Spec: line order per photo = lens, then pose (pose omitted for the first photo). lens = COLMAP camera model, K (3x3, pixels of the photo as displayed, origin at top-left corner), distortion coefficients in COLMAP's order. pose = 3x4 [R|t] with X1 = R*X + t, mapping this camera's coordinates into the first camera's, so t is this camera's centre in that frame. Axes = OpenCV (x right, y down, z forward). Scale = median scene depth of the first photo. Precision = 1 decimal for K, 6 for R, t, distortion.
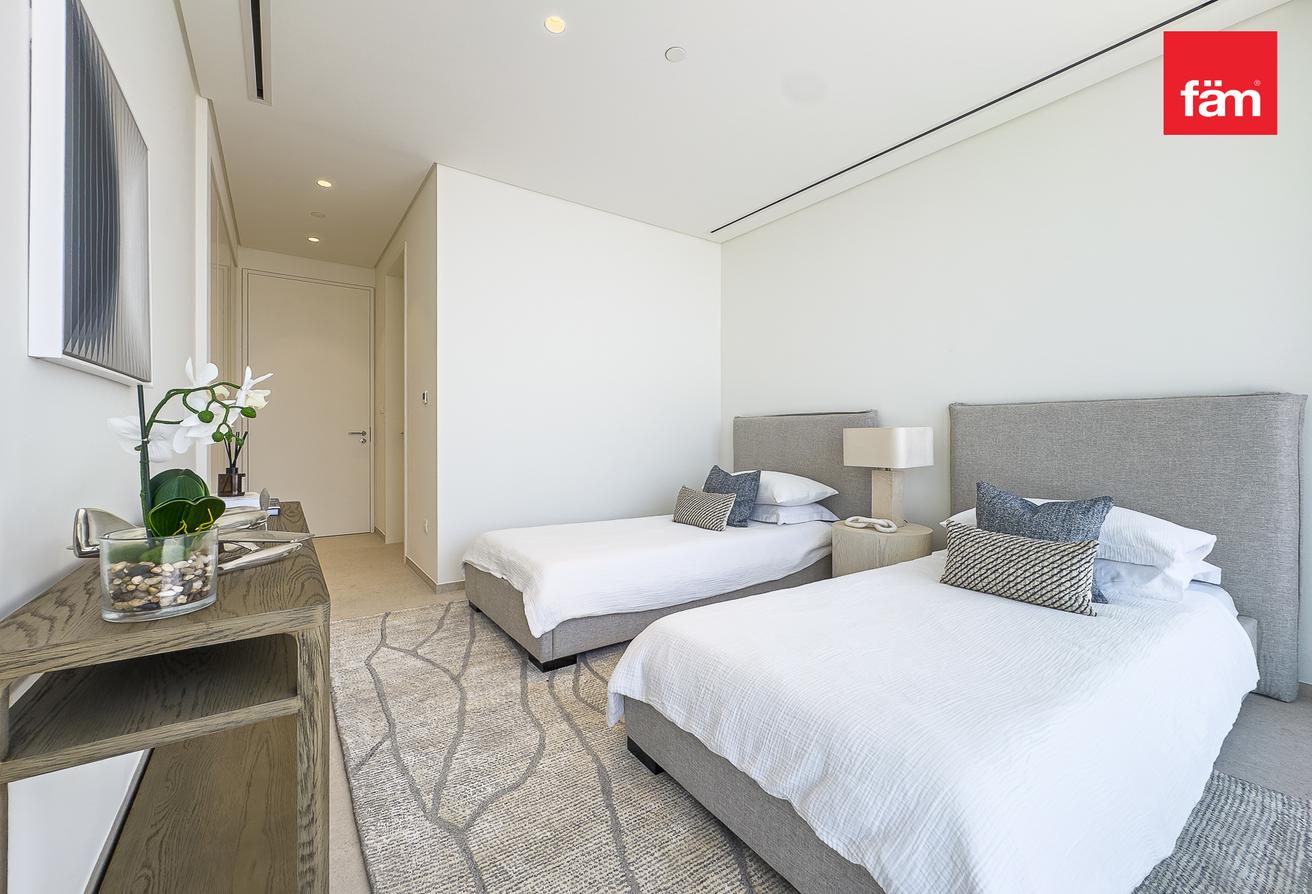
lens RADIAL K [[529.8, 0, 647.1], [0, 529.8, 425.4], [0, 0, 1]] dist [-0.002872, 0.000089]
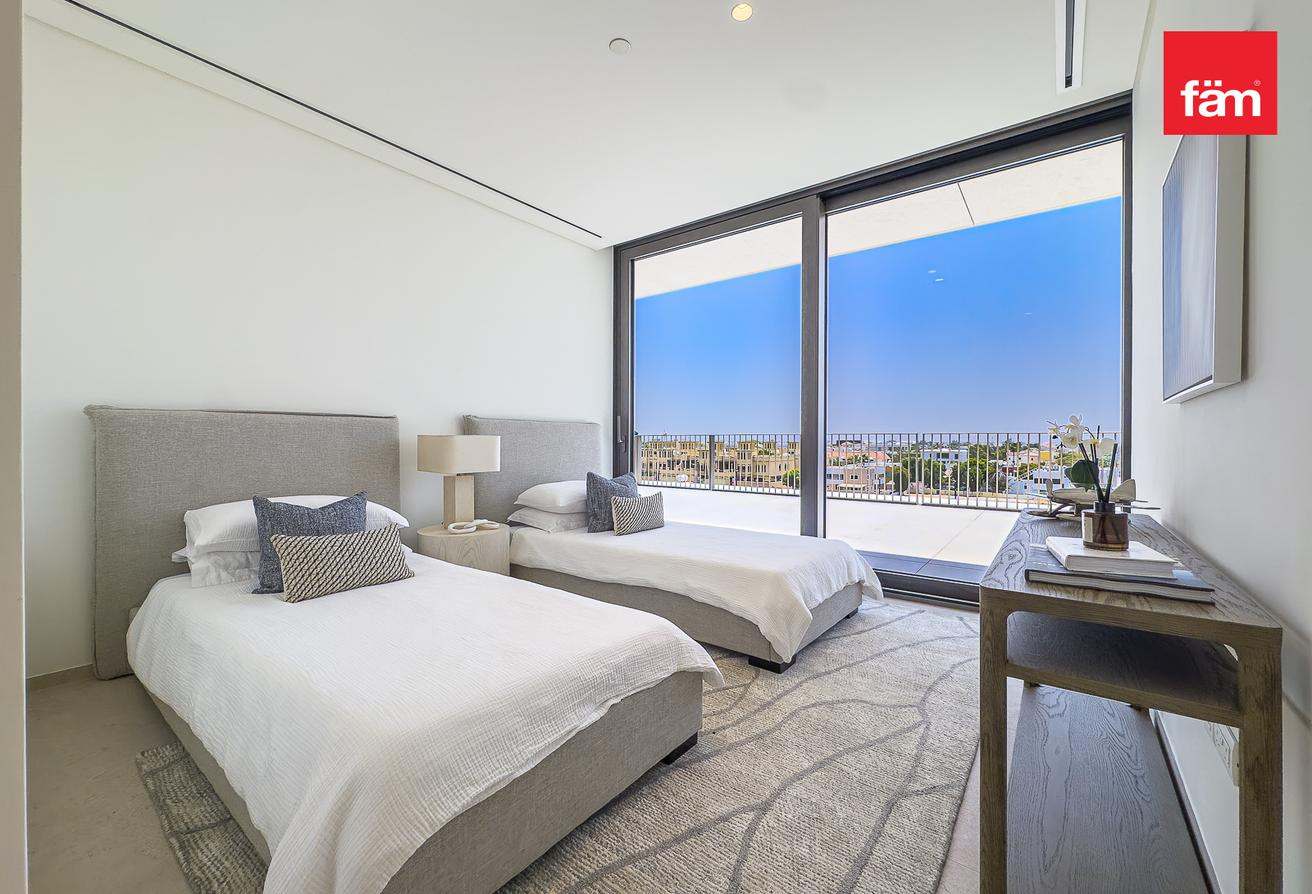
lens RADIAL K [[529.8, 0, 662.4], [0, 529.8, 453.0], [0, 0, 1]] dist [-0.002872, 0.000089]
pose [[-0.318611, -0.013136, 0.947795, -0.919496], [-0.020119, 0.999772, 0.007093, 0.028334], [-0.947672, -0.016809, -0.318802, 1.301647]]
